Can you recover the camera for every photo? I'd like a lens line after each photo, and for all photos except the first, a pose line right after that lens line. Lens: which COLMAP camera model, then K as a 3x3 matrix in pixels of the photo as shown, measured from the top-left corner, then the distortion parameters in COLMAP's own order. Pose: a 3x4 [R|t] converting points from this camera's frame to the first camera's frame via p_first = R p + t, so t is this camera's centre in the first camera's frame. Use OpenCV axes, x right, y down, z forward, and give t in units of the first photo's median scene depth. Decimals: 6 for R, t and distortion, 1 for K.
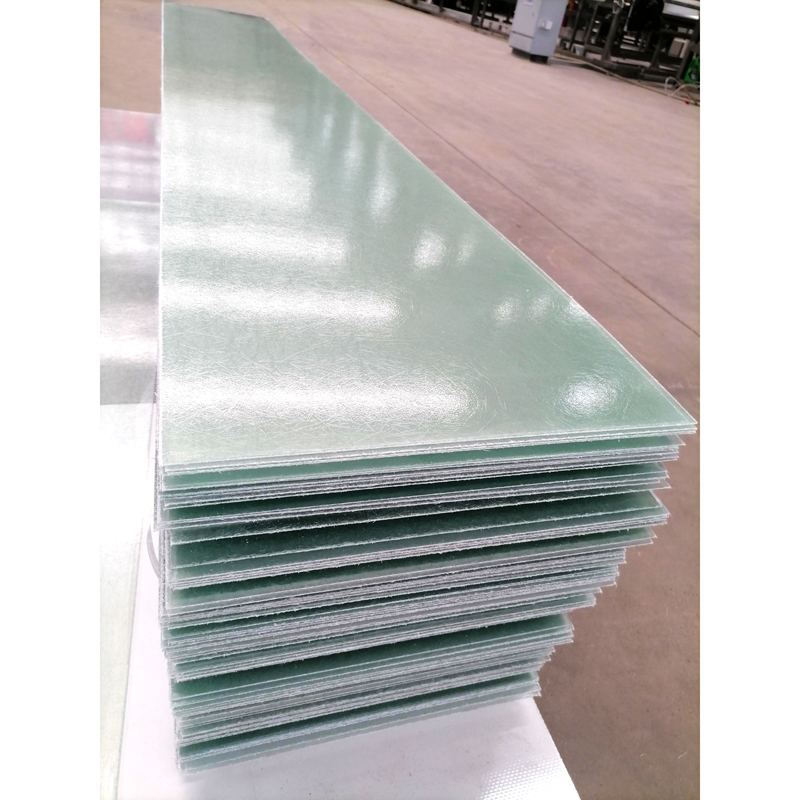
lens RADIAL K [[609.2, 0, 400.0], [0, 609.2, 400.0], [0, 0, 1]] dist [0.008990, -0.001853]
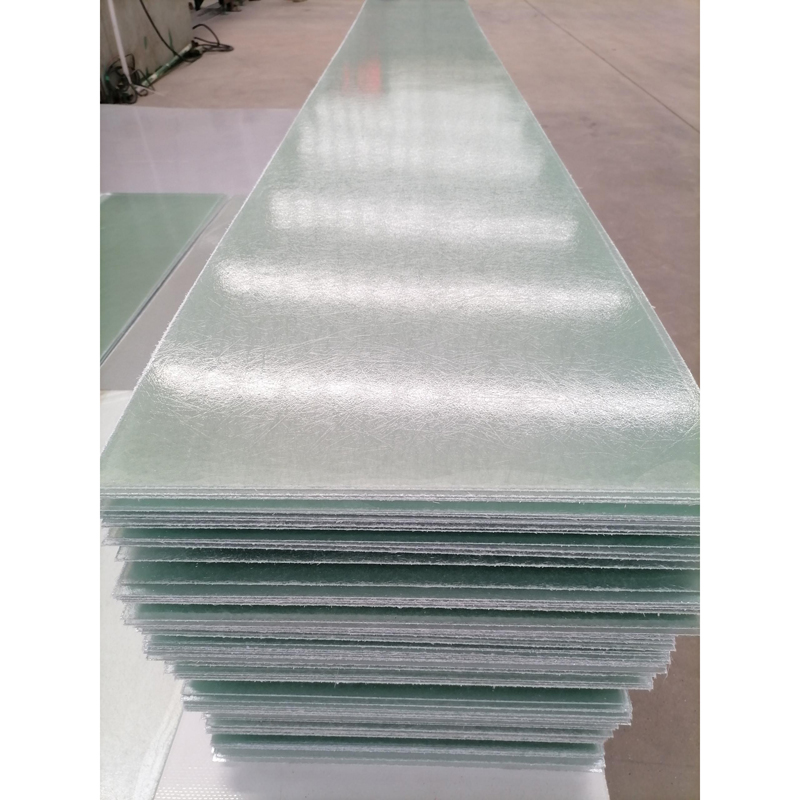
lens RADIAL K [[609.2, 0, 400.0], [0, 609.2, 400.0], [0, 0, 1]] dist [0.008990, -0.001853]
pose [[0.935693, 0.061431, -0.347427, 0.336294], [-0.050897, 0.997927, 0.039374, -0.080240], [0.349126, -0.019159, 0.936880, 0.165509]]
